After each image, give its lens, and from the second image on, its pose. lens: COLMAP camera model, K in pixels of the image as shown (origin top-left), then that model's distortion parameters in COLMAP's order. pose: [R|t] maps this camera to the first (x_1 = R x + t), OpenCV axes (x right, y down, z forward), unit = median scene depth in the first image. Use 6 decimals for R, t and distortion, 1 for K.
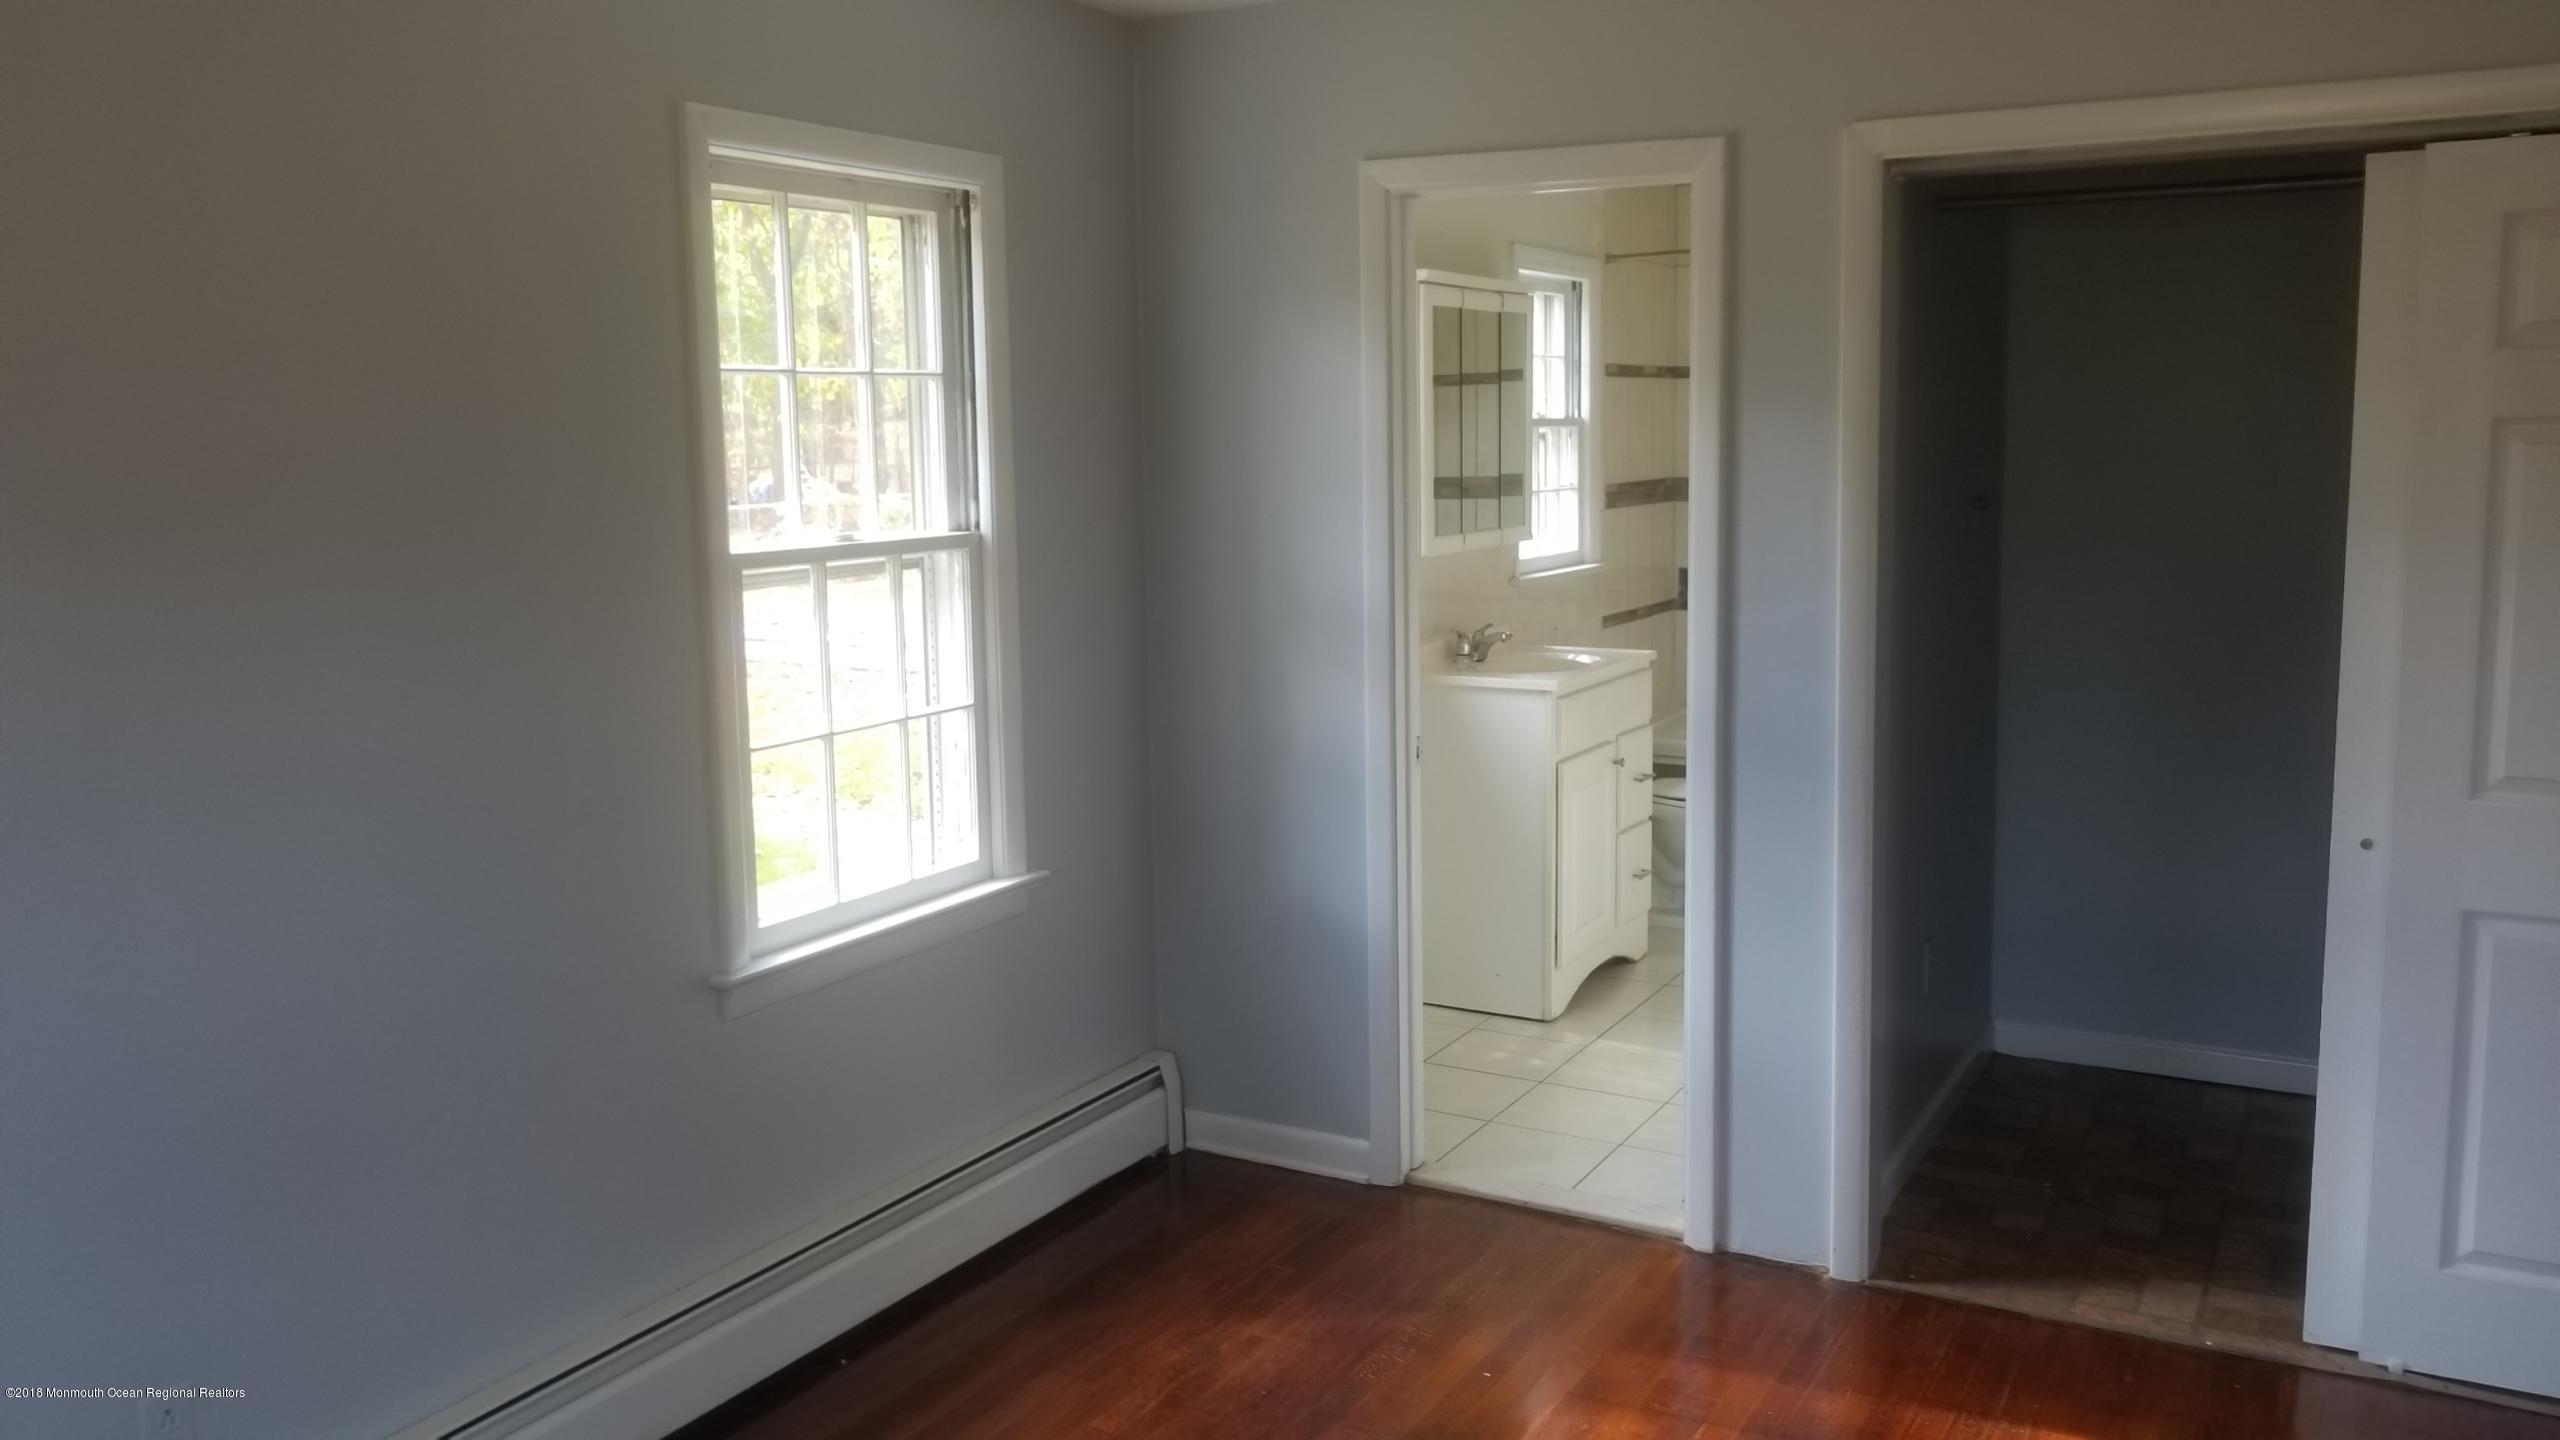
lens RADIAL K [[2129.5, 0, 1280.0], [0, 2129.5, 720.0], [0, 0, 1]] dist [-0.014073, -0.000621]
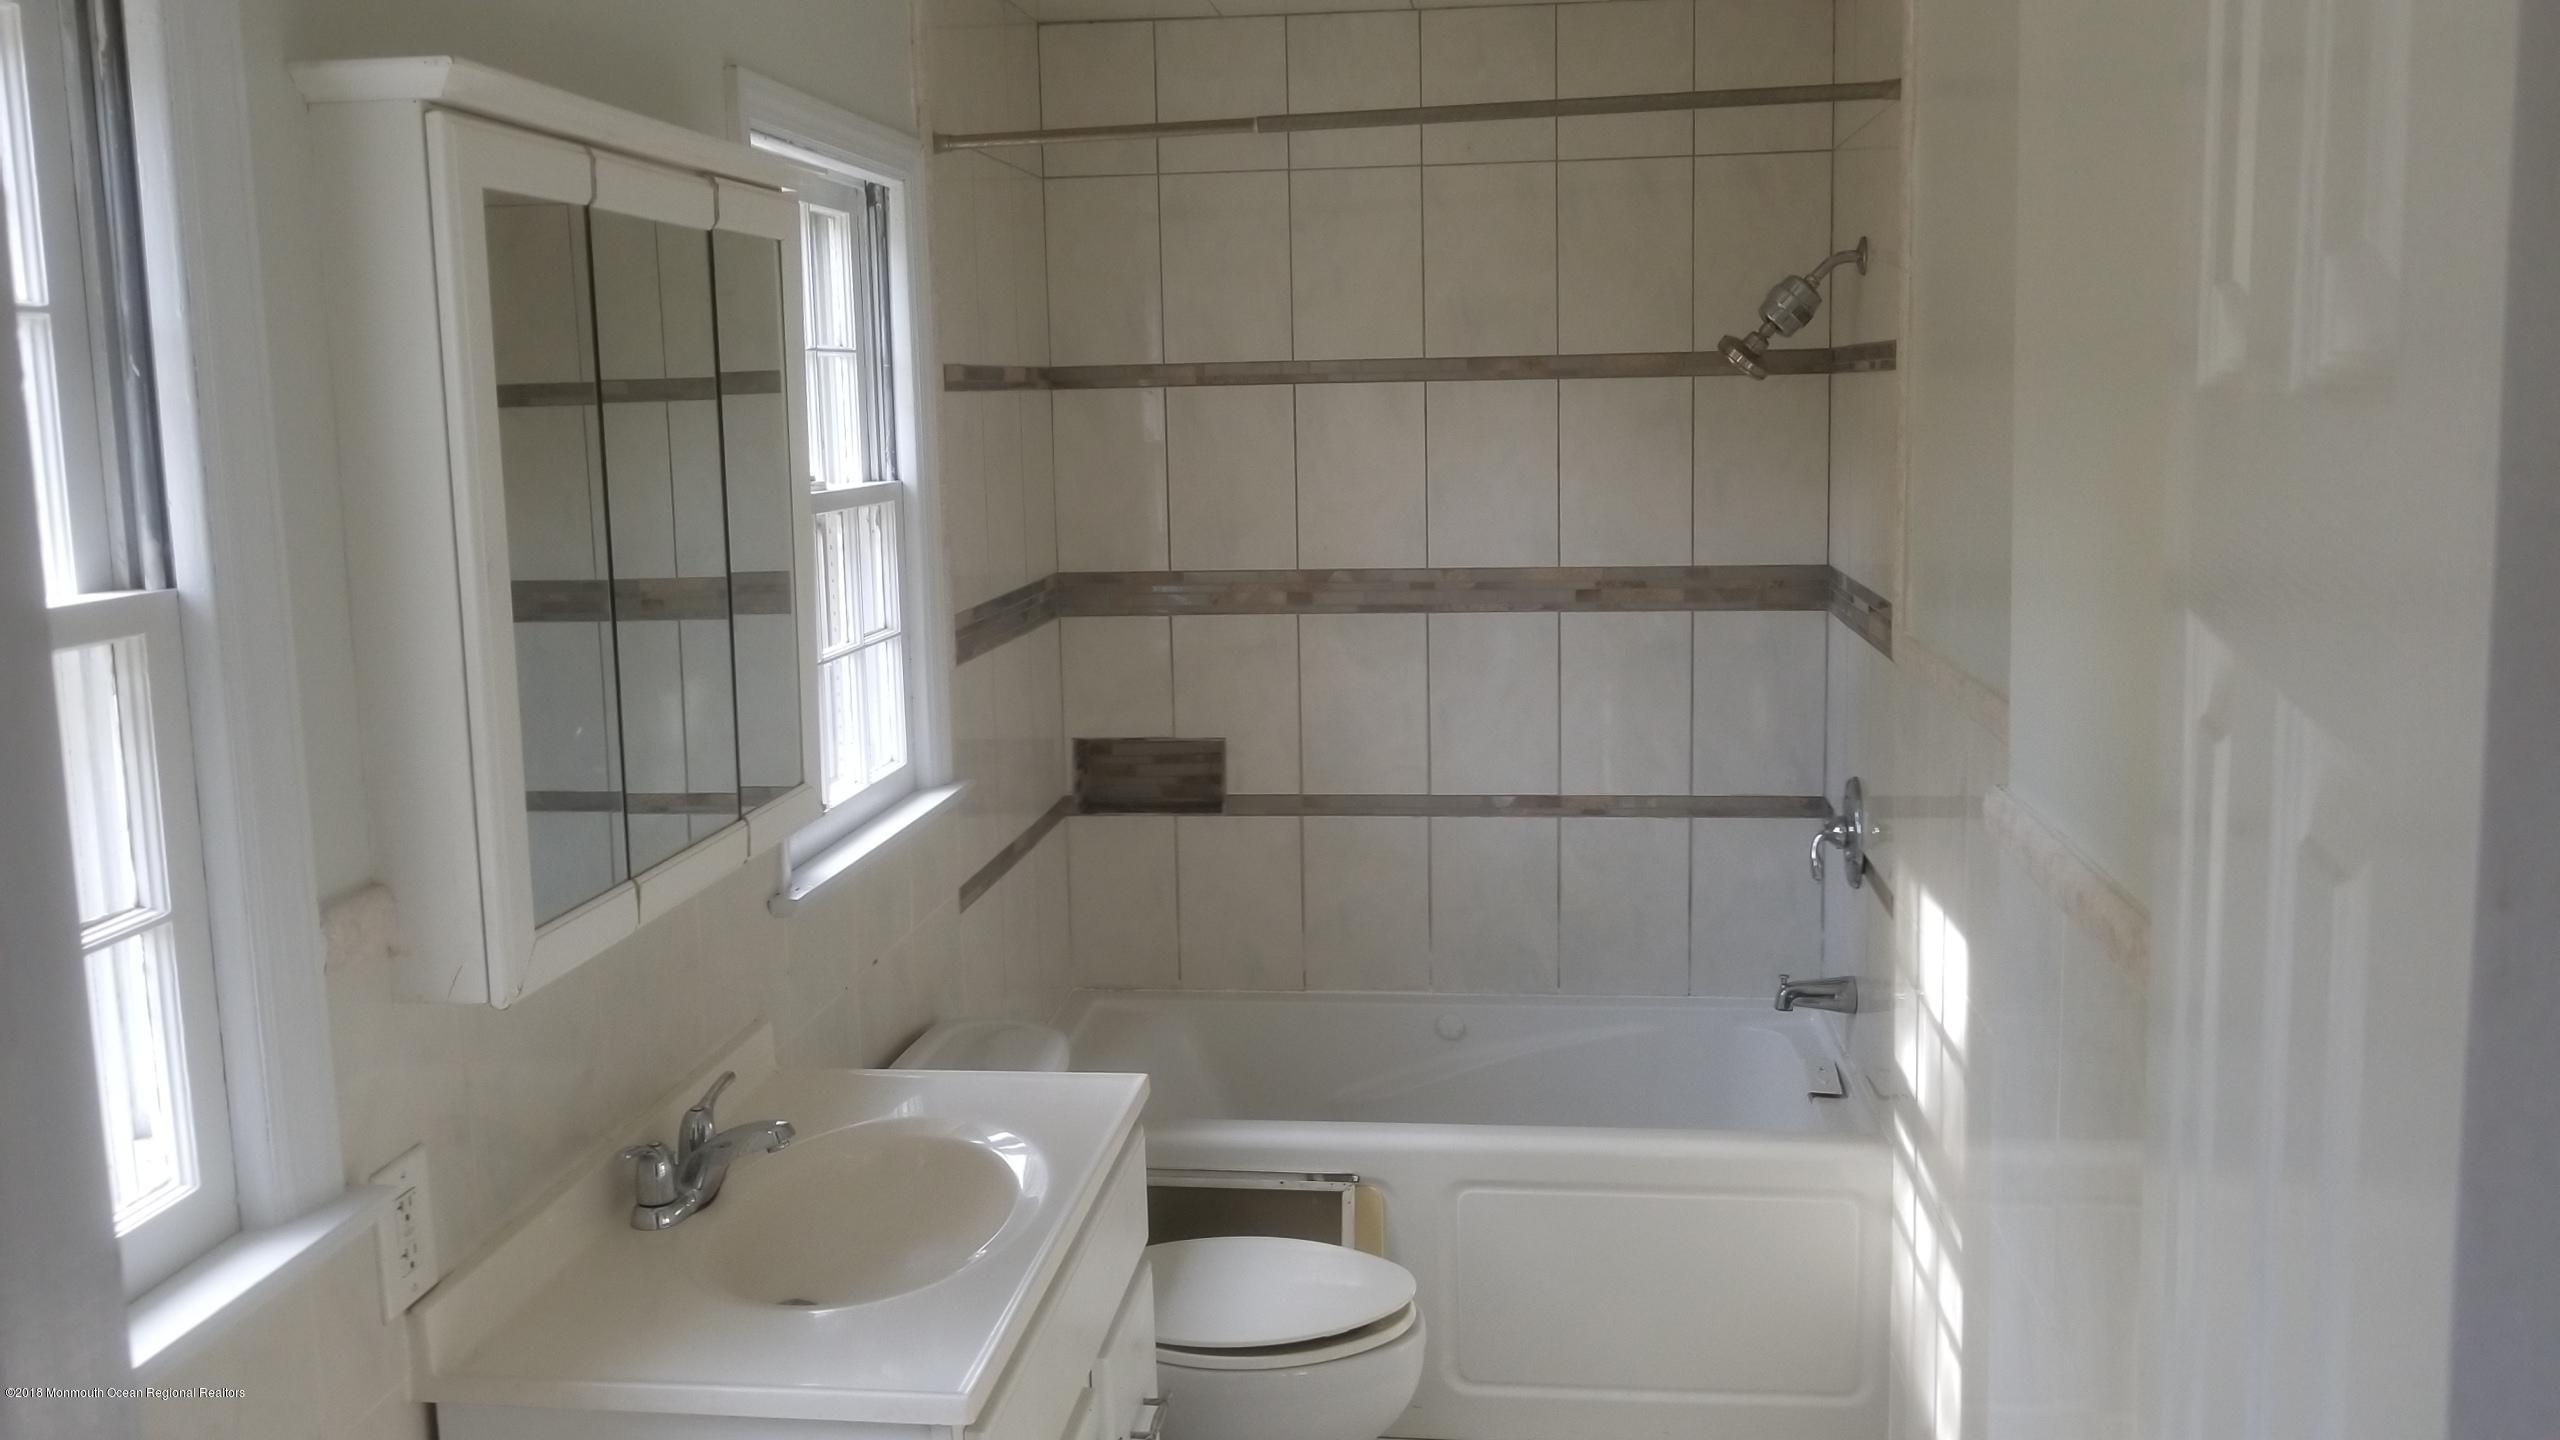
lens RADIAL K [[2129.5, 0, 1280.0], [0, 2129.5, 720.0], [0, 0, 1]] dist [-0.014073, -0.000621]
pose [[0.935472, -0.052965, 0.349409, 0.054172], [0.050312, 0.998594, 0.016671, -0.093821], [-0.349801, 0.001984, 0.936822, 0.537606]]
